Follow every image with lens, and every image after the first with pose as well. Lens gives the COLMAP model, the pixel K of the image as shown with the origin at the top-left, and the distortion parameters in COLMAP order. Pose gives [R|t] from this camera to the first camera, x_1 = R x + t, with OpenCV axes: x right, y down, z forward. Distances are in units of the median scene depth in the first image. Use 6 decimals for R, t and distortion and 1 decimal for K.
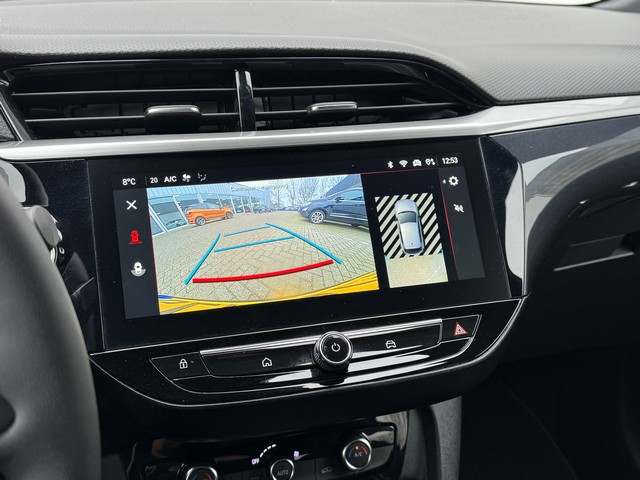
lens RADIAL K [[746.0, 0, 320.3], [0, 746.0, 238.5], [0, 0, 1]] dist [0.061181, 0.000000]
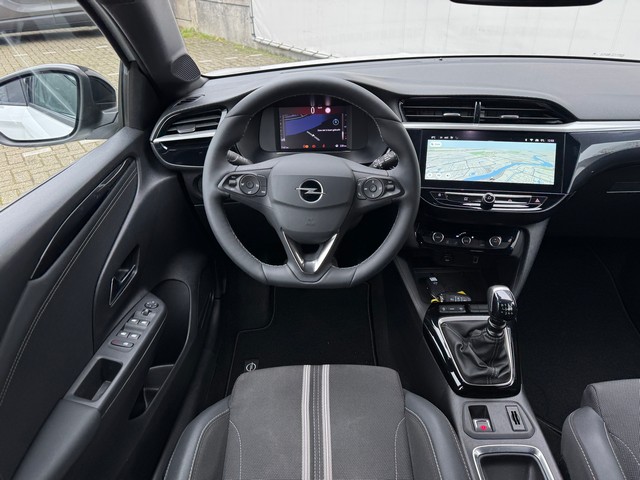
lens RADIAL K [[442.6, 0, 318.7], [0, 442.6, 240.1], [0, 0, 1]] dist [0.048019, -0.044524]
pose [[0.888525, 0.201054, -0.412432, 0.168241], [-0.126218, 0.971306, 0.201578, 0.027319], [0.441126, -0.127051, 0.888407, -0.884541]]
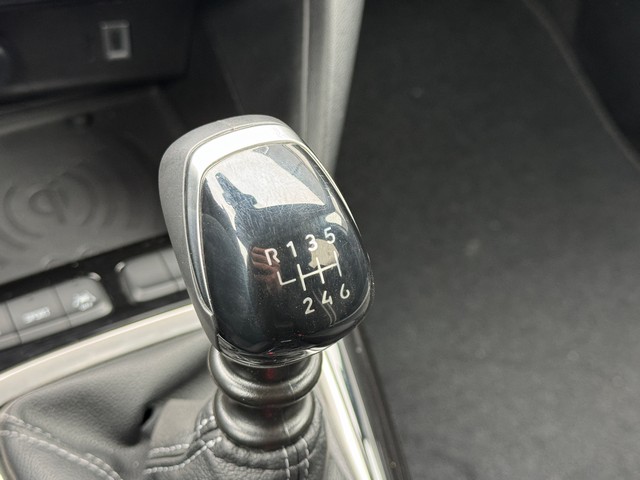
lens RADIAL K [[960.8, 0, 318.7], [0, 960.8, 243.0], [0, 0, 1]] dist [0.042151, 0.000000]
pose [[0.999565, -0.007726, 0.028474, 0.151192], [-0.002049, 0.944594, 0.328236, 0.320390], [-0.029432, -0.328152, 0.944166, 0.303625]]
